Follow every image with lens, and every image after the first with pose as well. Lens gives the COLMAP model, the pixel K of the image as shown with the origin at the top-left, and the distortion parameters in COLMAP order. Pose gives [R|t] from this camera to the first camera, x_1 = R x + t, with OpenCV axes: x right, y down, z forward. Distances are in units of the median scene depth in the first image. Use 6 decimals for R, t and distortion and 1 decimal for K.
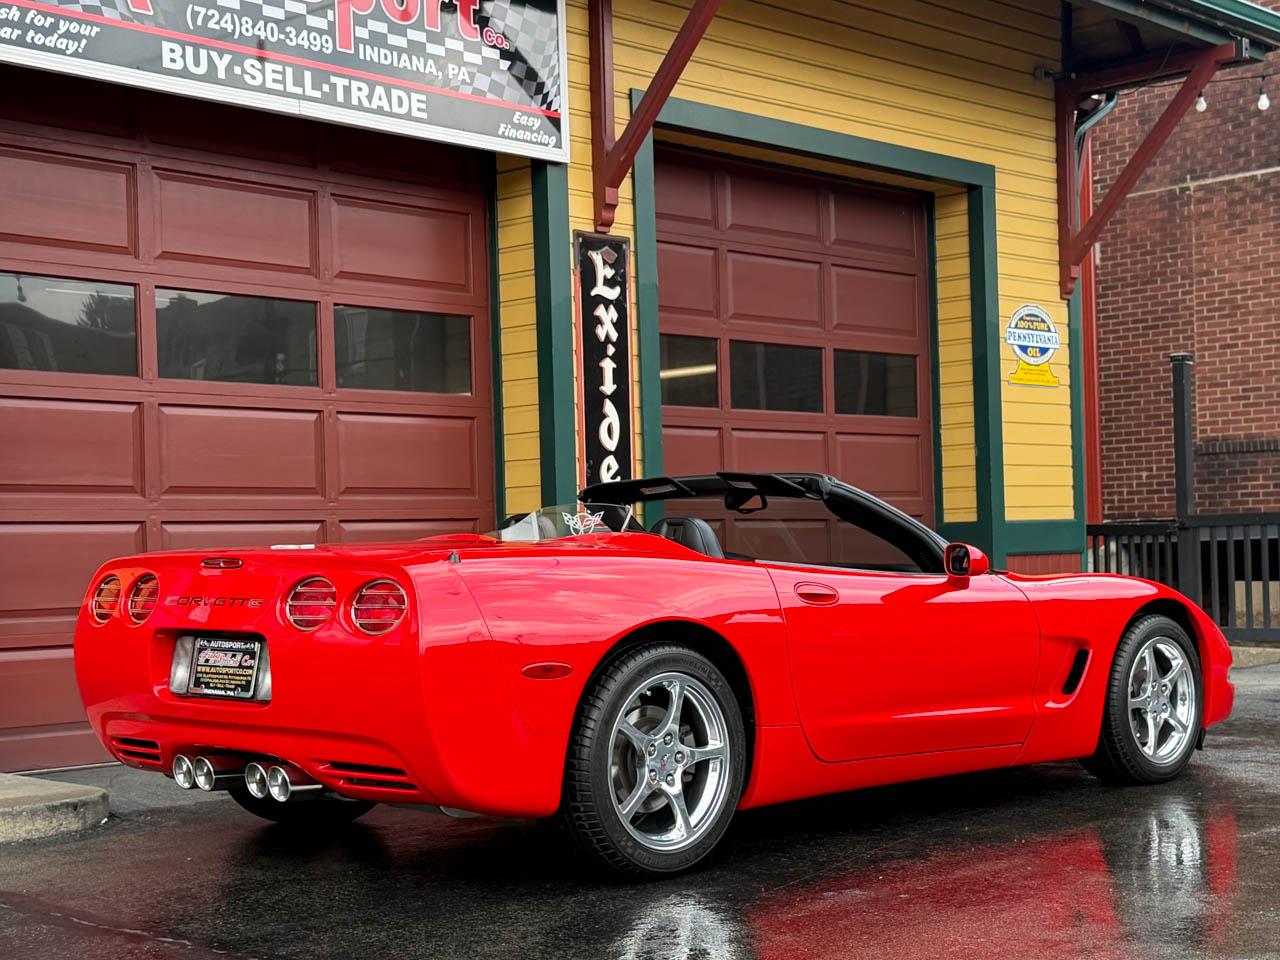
lens RADIAL K [[2016.2, 0, 680.4], [0, 2016.2, 530.1], [0, 0, 1]] dist [0.194159, -0.408039]
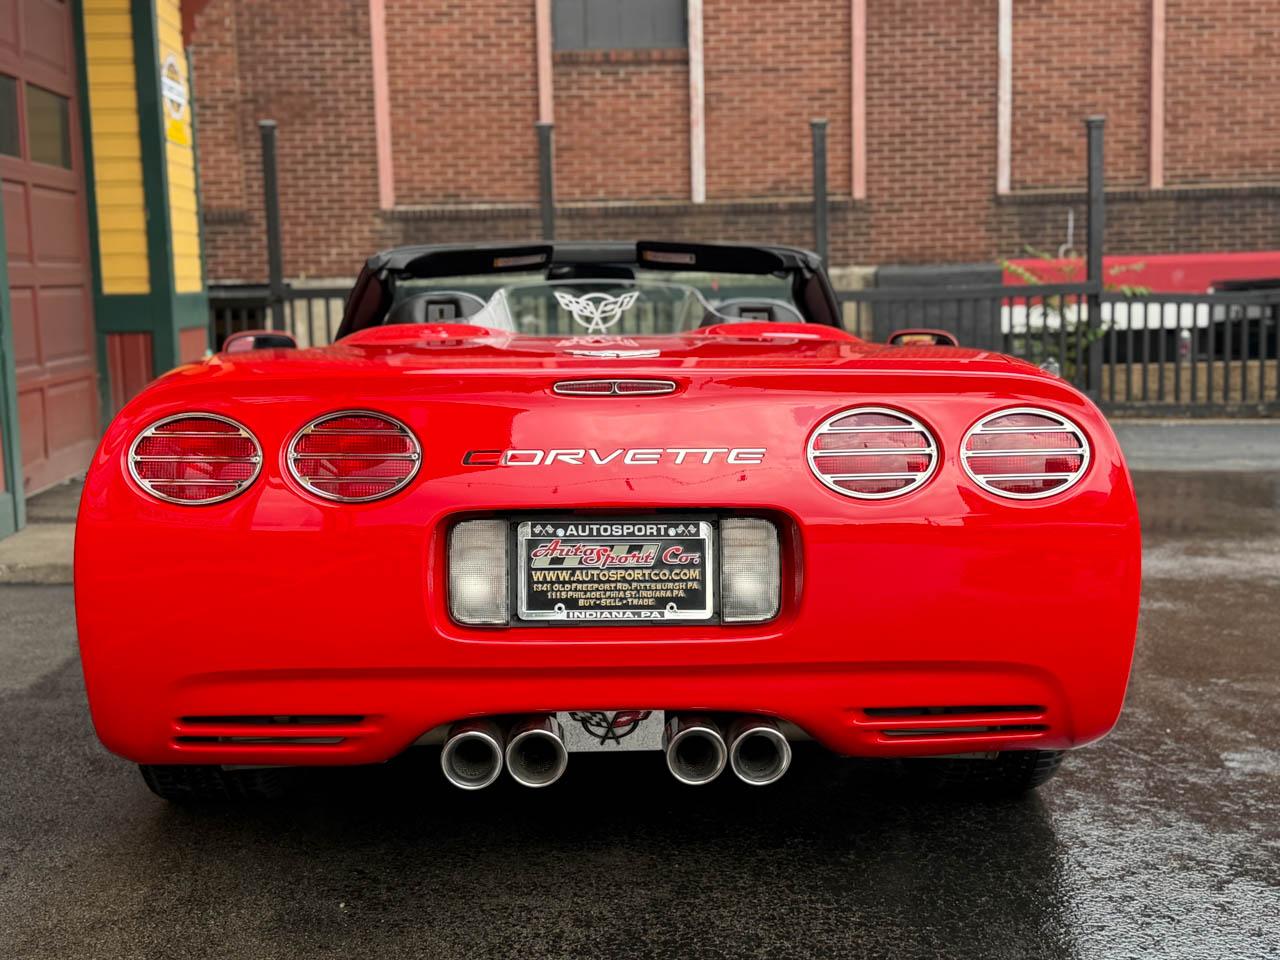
lens RADIAL K [[1680.0, 0, 636.8], [0, 1680.0, 489.0], [0, 0, 1]] dist [0.200272, -0.453217]
pose [[0.692607, -0.077743, 0.717114, -0.347319], [-0.004666, 0.993671, 0.112231, -0.004891], [-0.721300, -0.081078, 0.687861, 0.421450]]
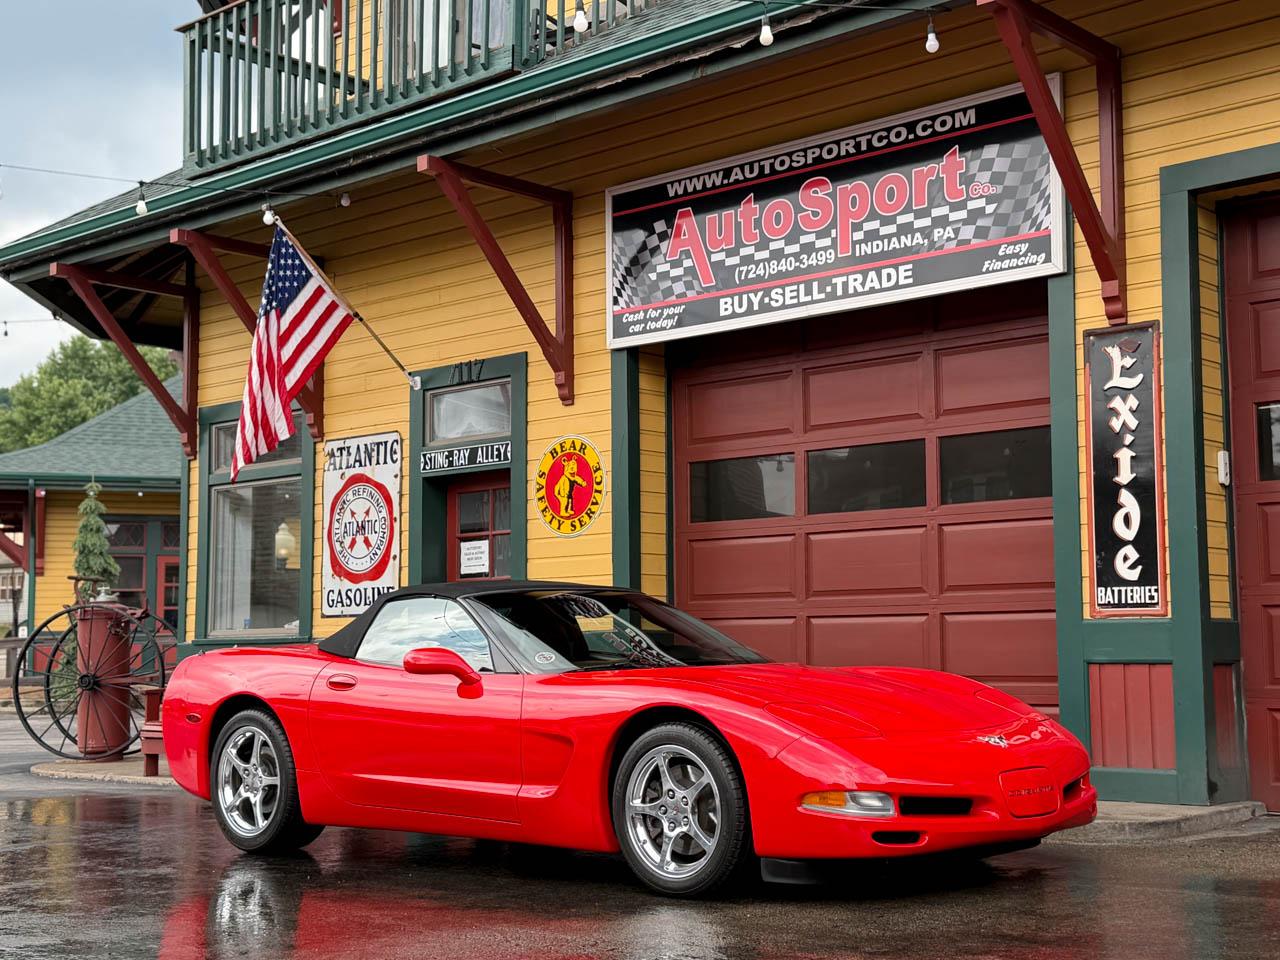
lens RADIAL K [[1759.1, 0, 655.4], [0, 1759.1, 490.0], [0, 0, 1]] dist [0.136845, -0.103863]
pose [[0.010317, -0.067991, -0.997633, 0.904563], [0.019636, 0.997507, -0.067780, -0.010264], [0.999754, -0.018891, 0.011626, 0.821794]]
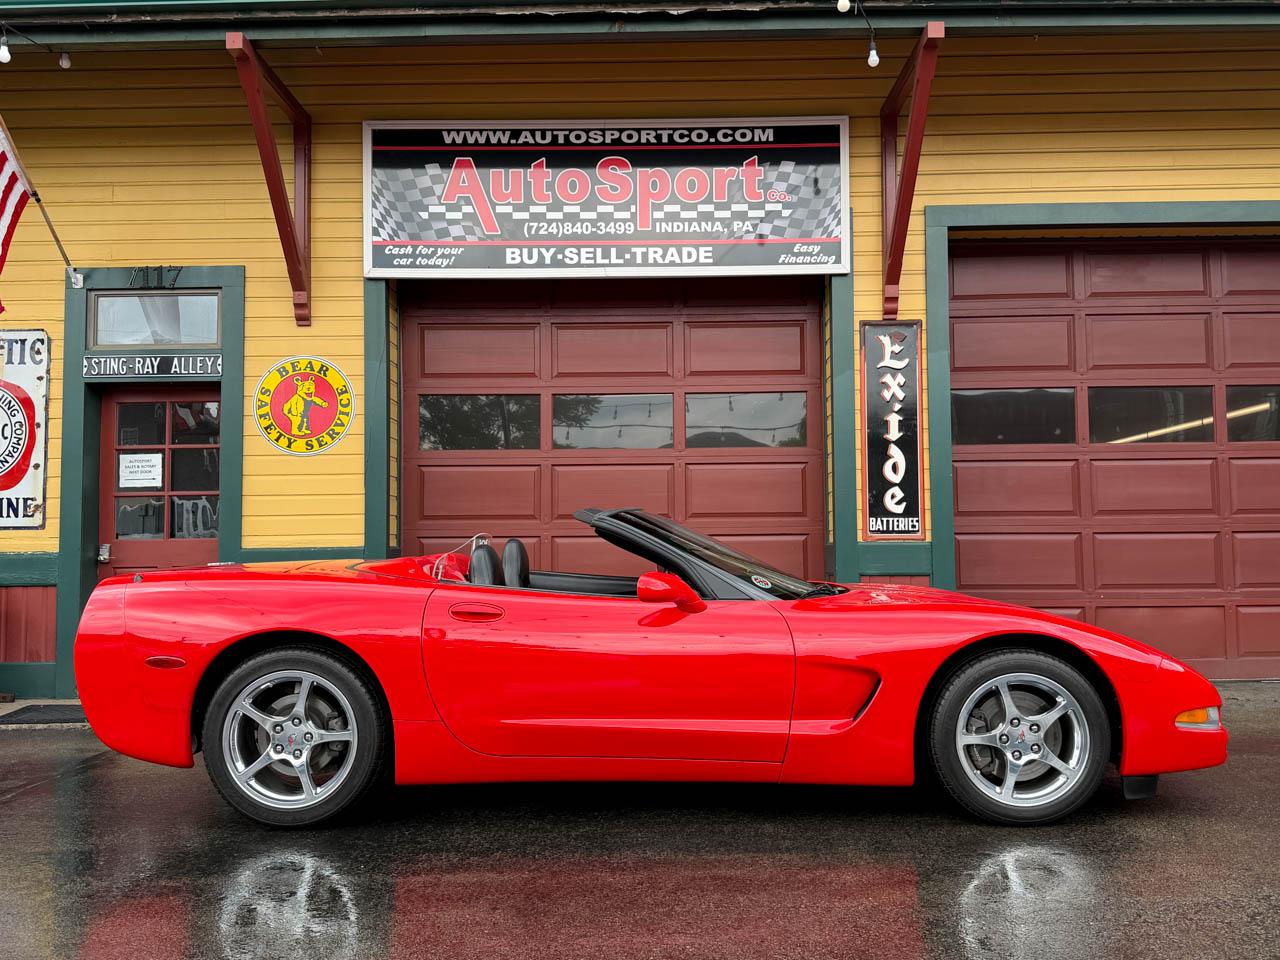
lens RADIAL K [[1104.8, 0, 643.9], [0, 1104.8, 482.1], [0, 0, 1]] dist [0.191204, -0.401393]
pose [[0.667491, -0.024763, -0.744206, 0.429850], [-0.000645, 0.999427, -0.033834, -0.016515], [0.744618, 0.023064, 0.667092, 0.426393]]
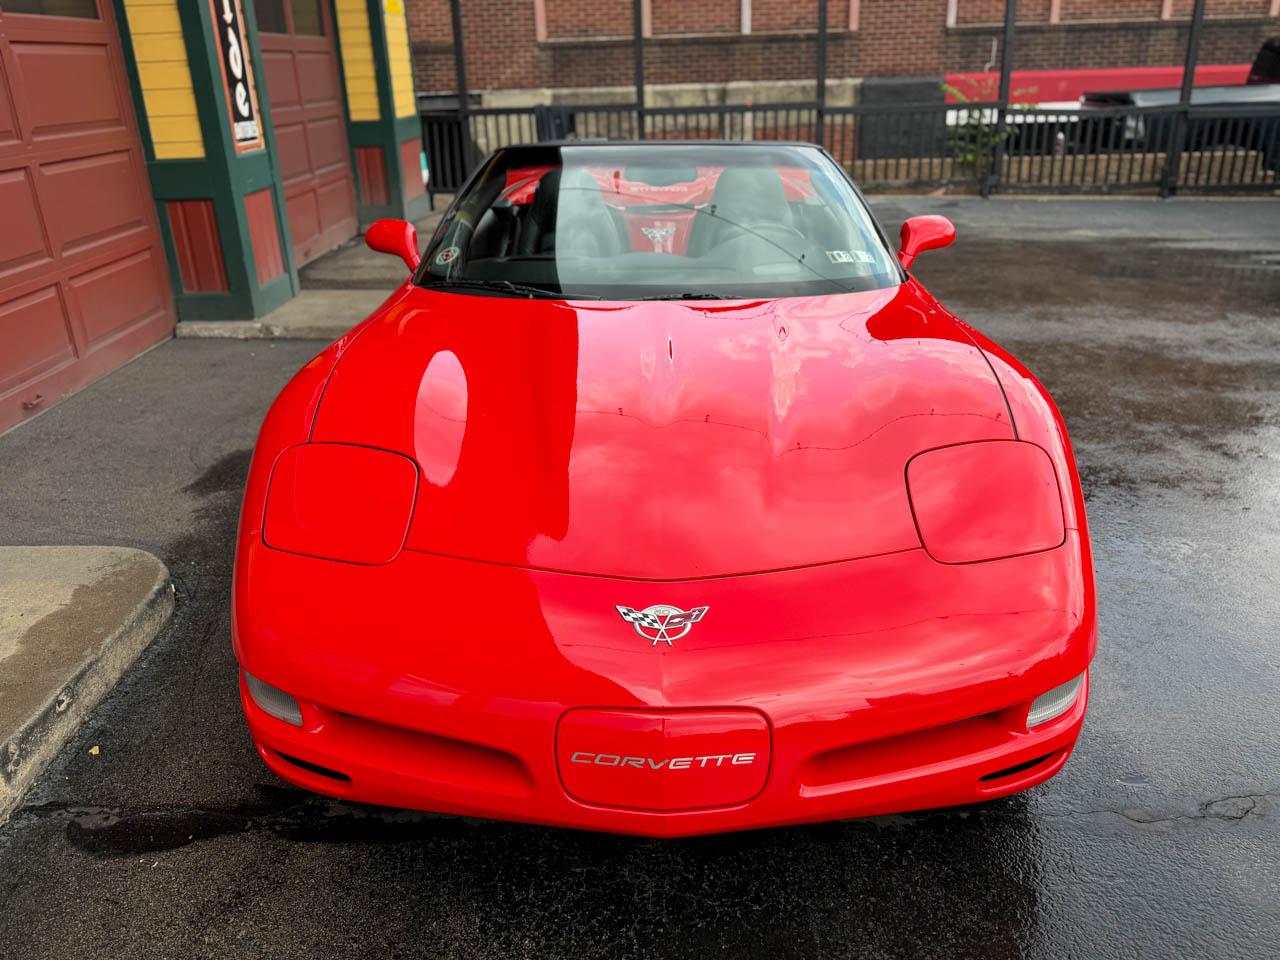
lens RADIAL K [[1003.0, 0, 643.2], [0, 1003.0, 477.3], [0, 0, 1]] dist [-0.000180, -0.004189]
pose [[0.741604, -0.250887, 0.622156, -0.291112], [0.002047, 0.928274, 0.371890, -0.043546], [-0.670834, -0.274522, 0.688926, 0.442752]]
